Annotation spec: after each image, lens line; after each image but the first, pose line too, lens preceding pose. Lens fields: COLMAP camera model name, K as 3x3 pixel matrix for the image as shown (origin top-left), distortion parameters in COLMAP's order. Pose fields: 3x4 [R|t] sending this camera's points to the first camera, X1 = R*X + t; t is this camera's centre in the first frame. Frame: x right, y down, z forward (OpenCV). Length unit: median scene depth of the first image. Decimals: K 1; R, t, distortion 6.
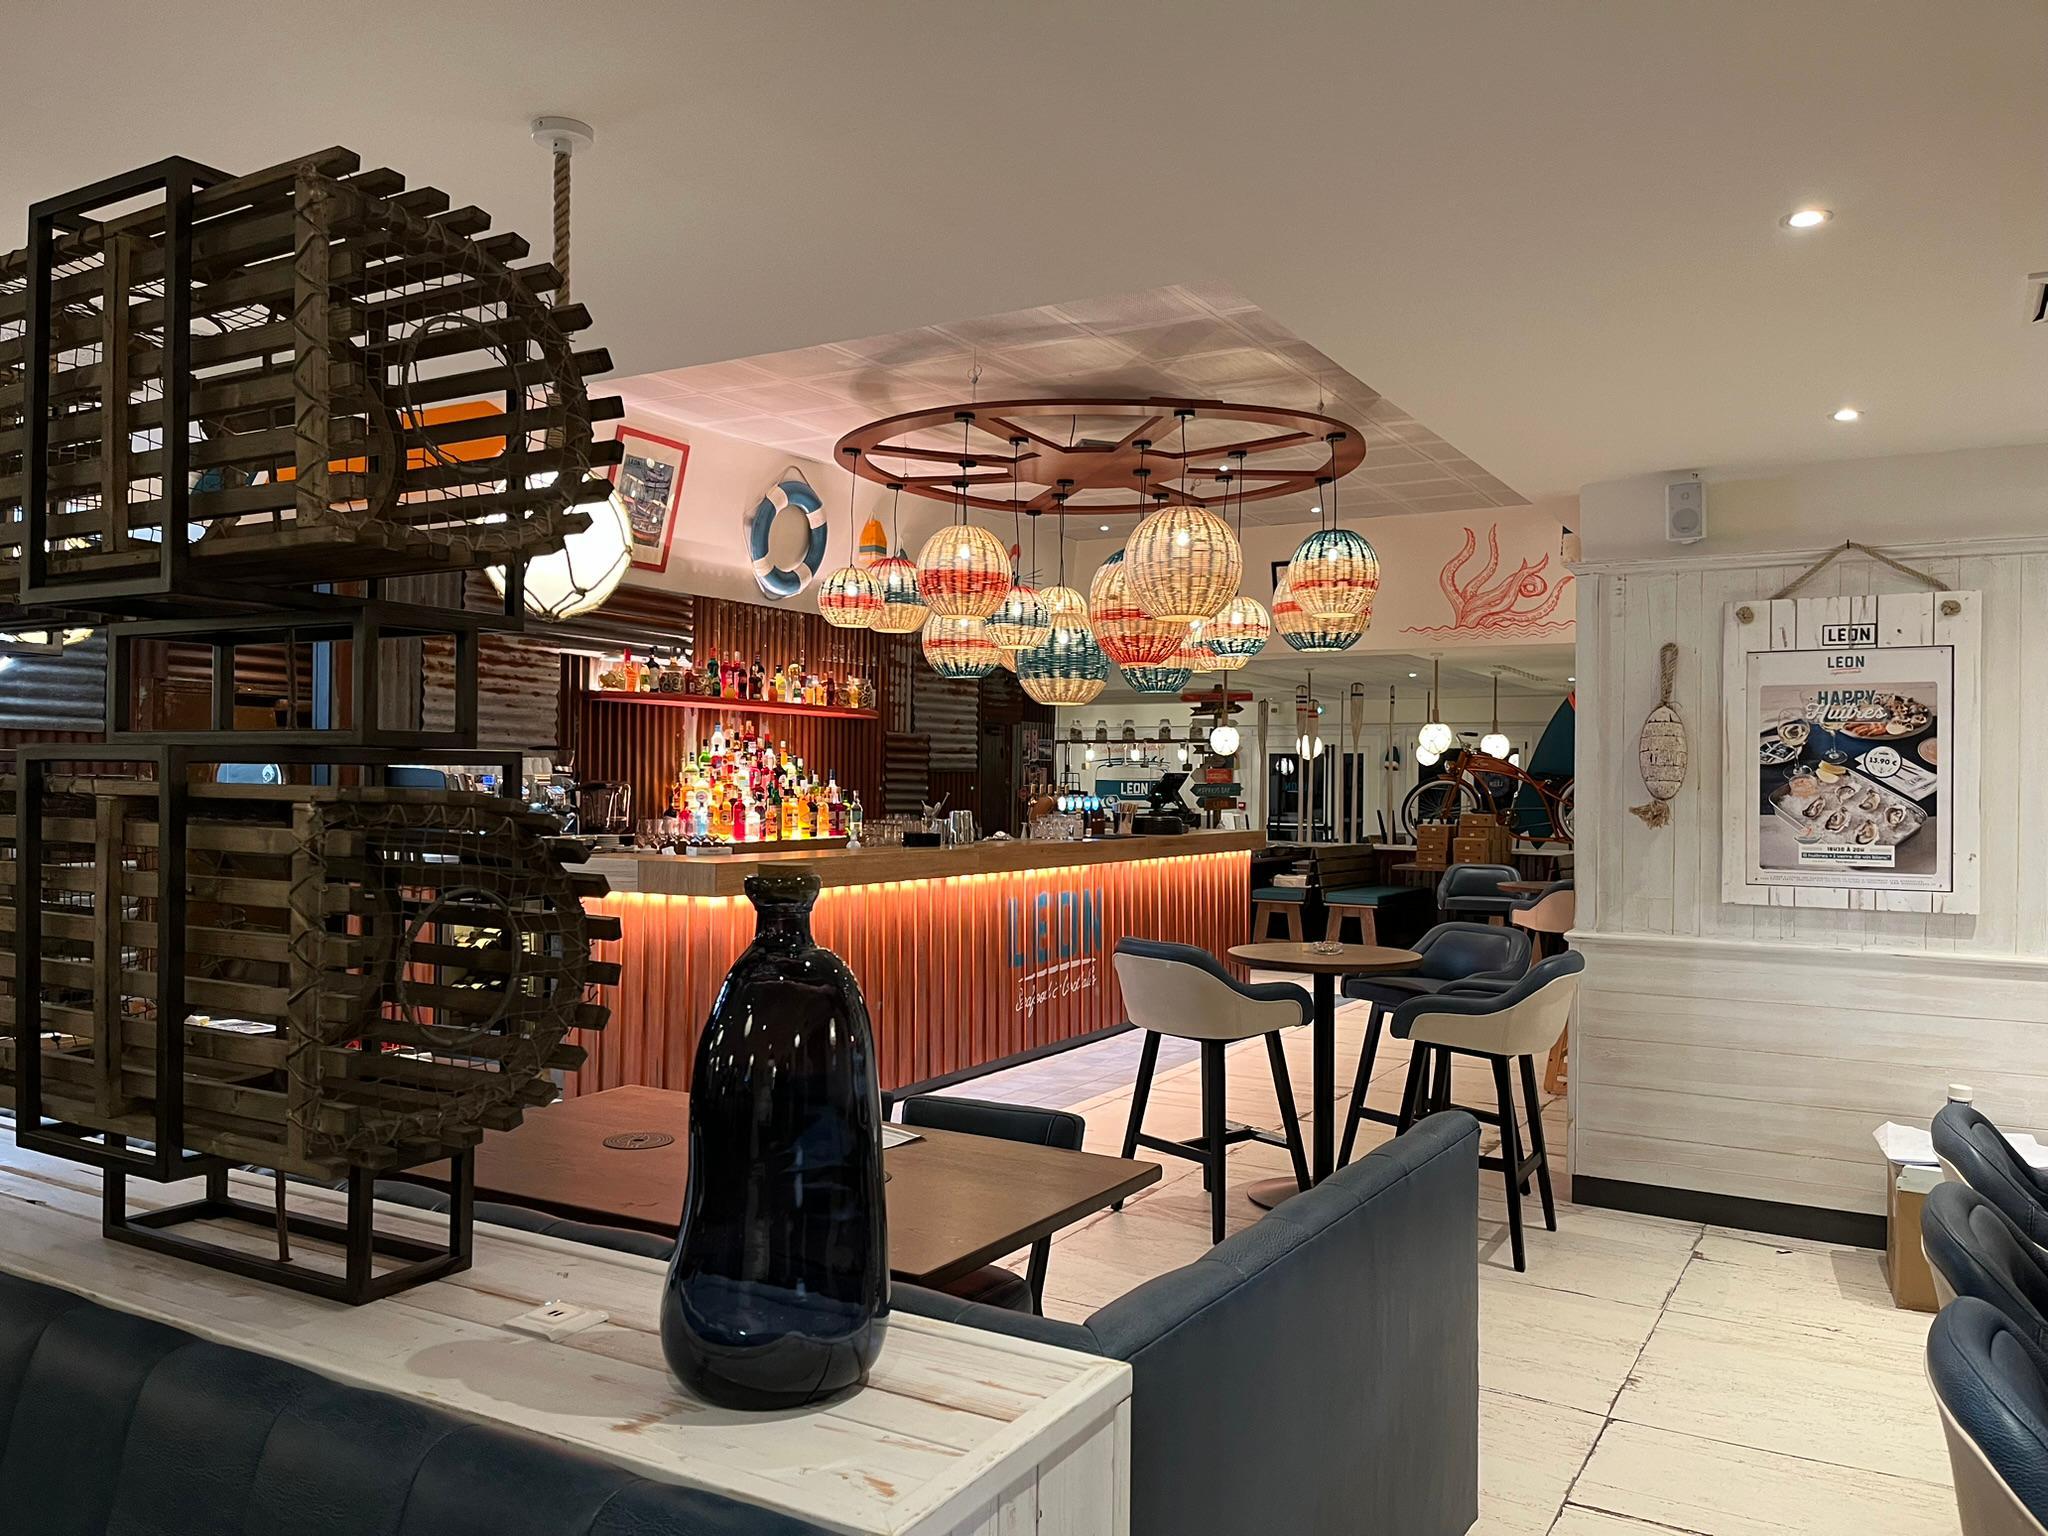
lens RADIAL K [[1536.3, 0, 1012.8], [0, 1536.3, 768.2], [0, 0, 1]] dist [0.052351, -0.005779]
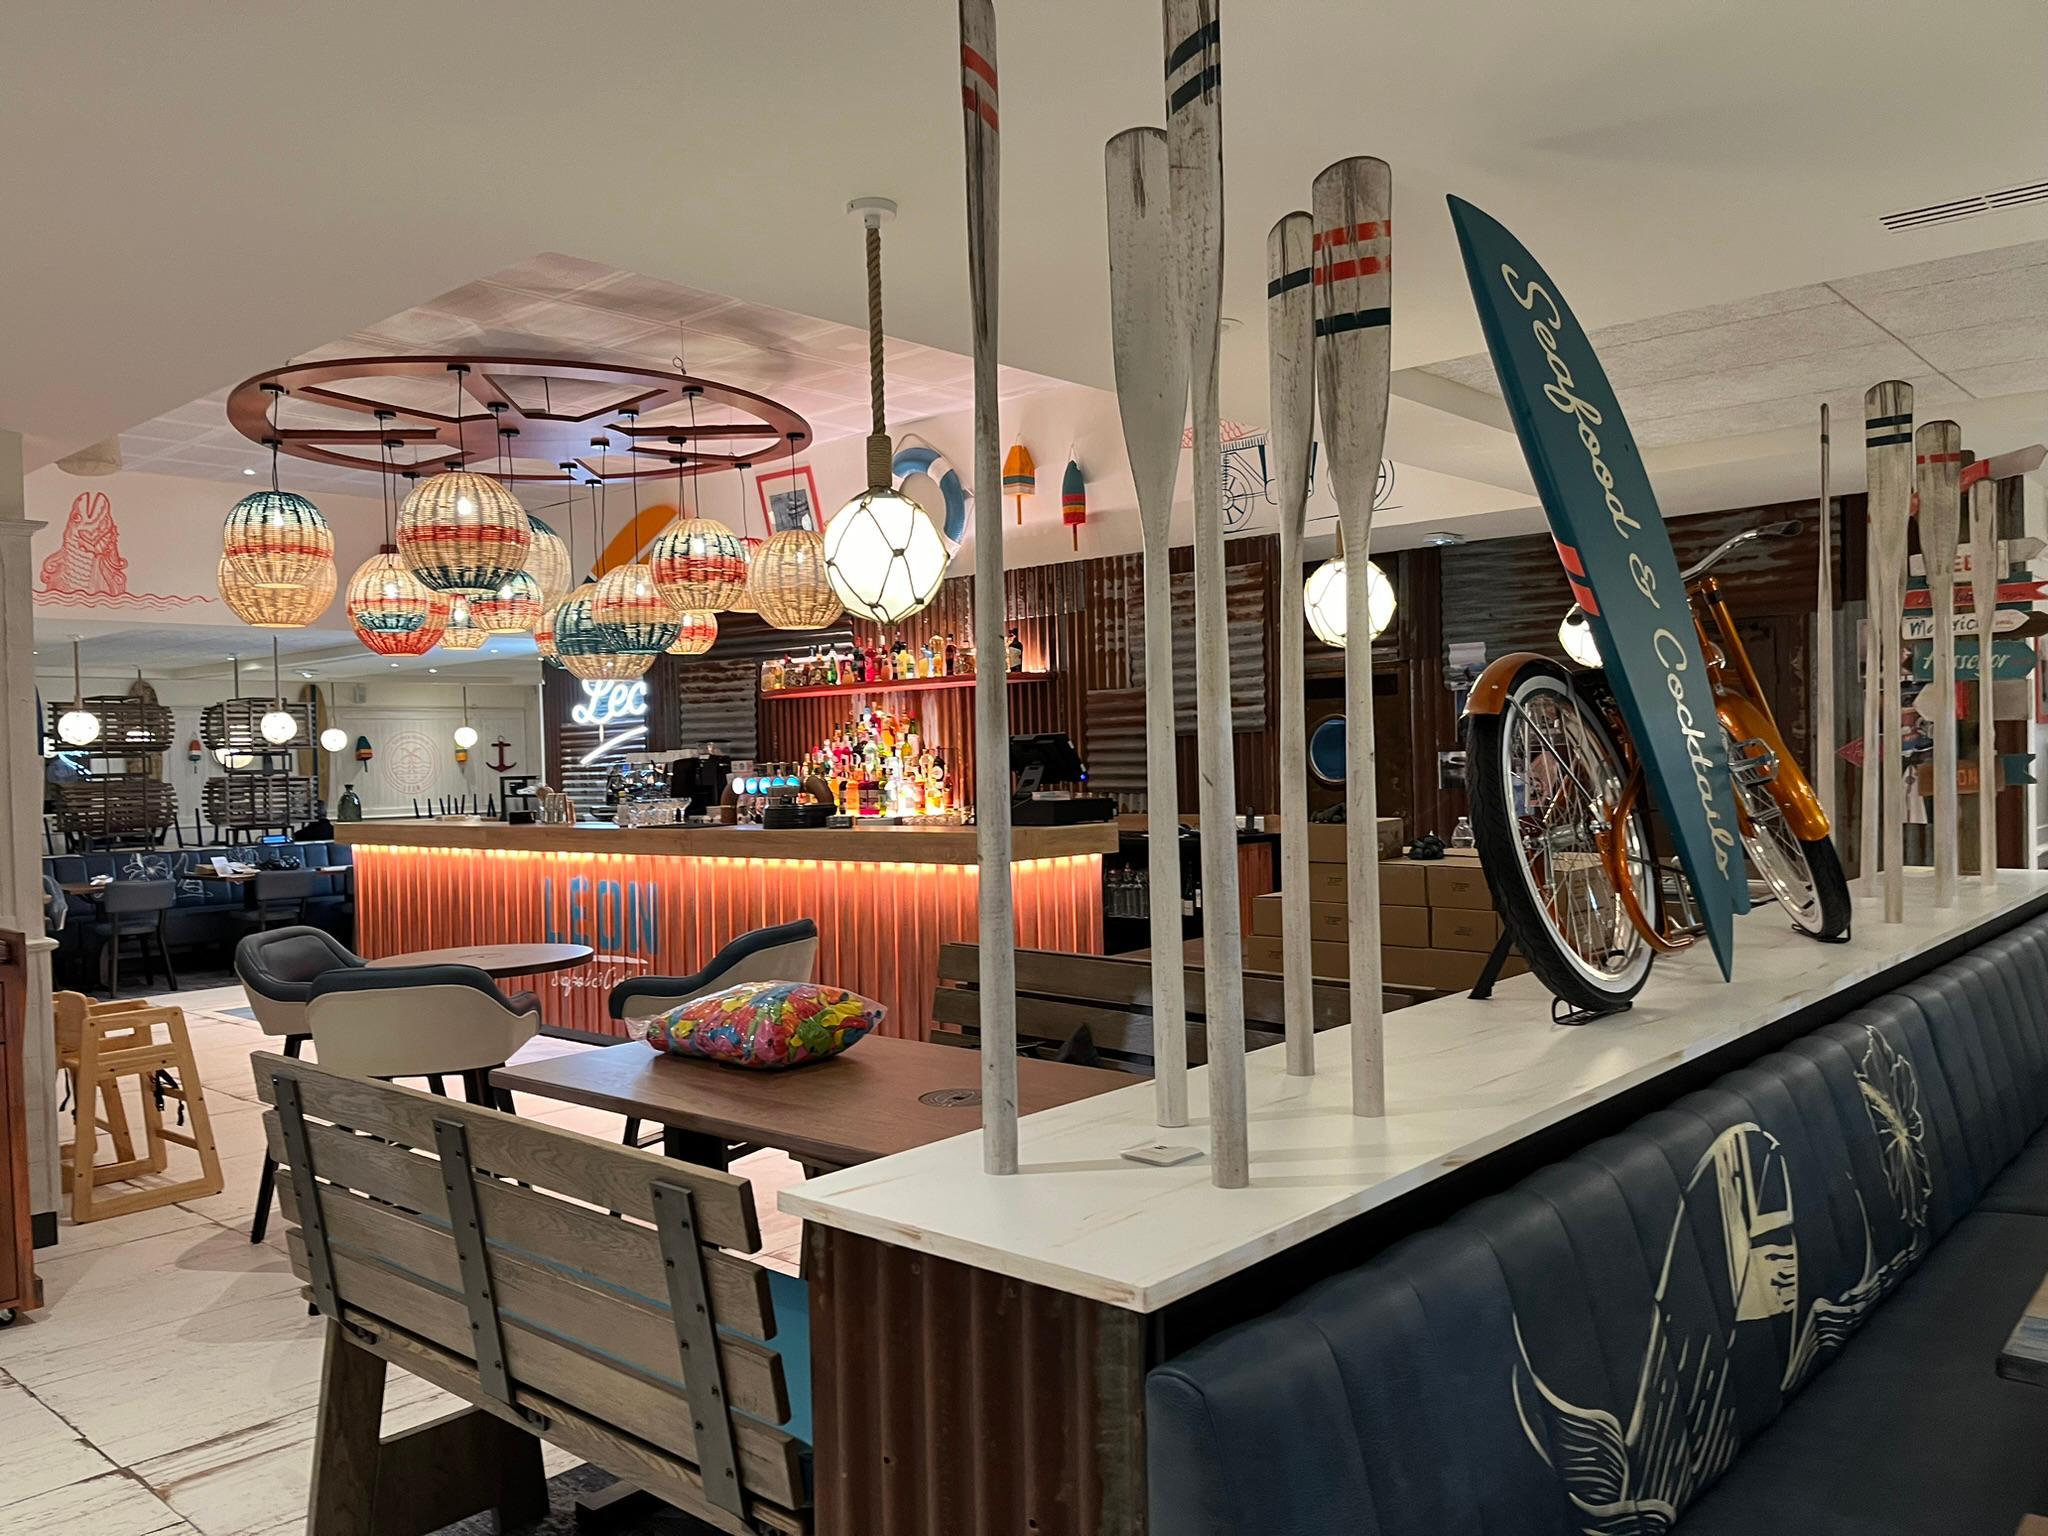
lens RADIAL K [[1536.3, 0, 1024.6], [0, 1536.3, 780.2], [0, 0, 1]] dist [0.052351, -0.005779]
pose [[-0.186370, 0.011298, -0.982415, 0.949619], [0.036723, 0.999315, 0.004526, 0.024250], [0.981793, -0.035234, -0.186658, 1.476452]]
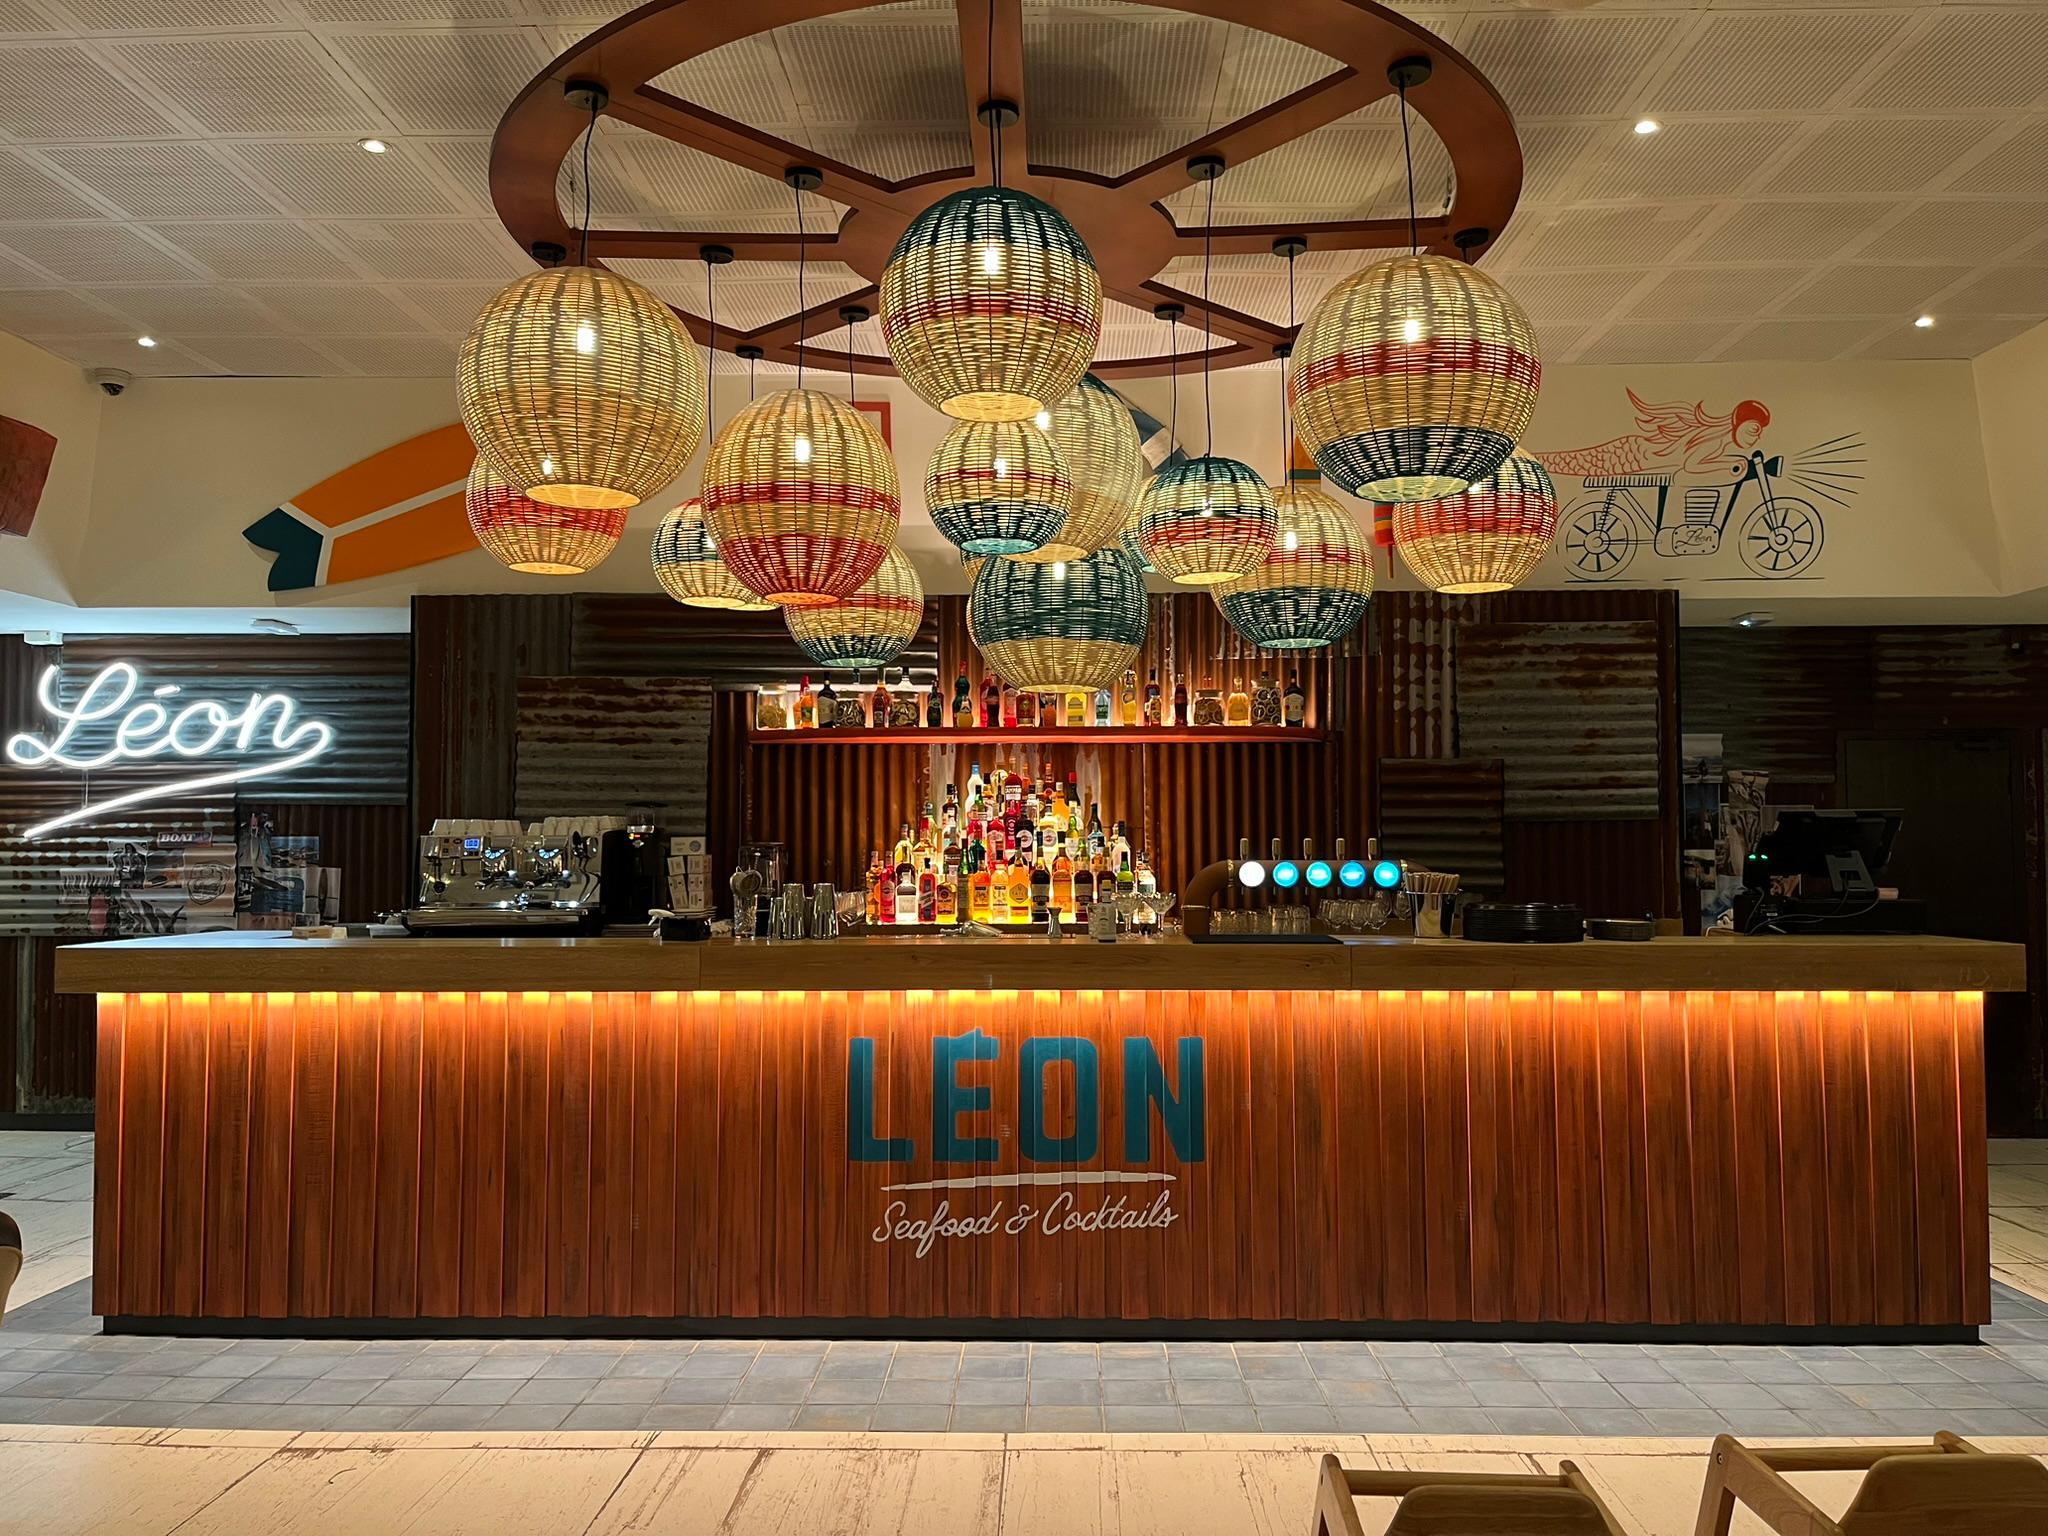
lens RADIAL K [[1536.3, 0, 1032.3], [0, 1536.3, 758.4], [0, 0, 1]] dist [0.052351, -0.005779]
pose [[0.493601, -0.060710, -0.867567, 0.519566], [0.015989, 0.998025, -0.060742, 0.015871], [0.869542, 0.016111, 0.493597, 0.747002]]
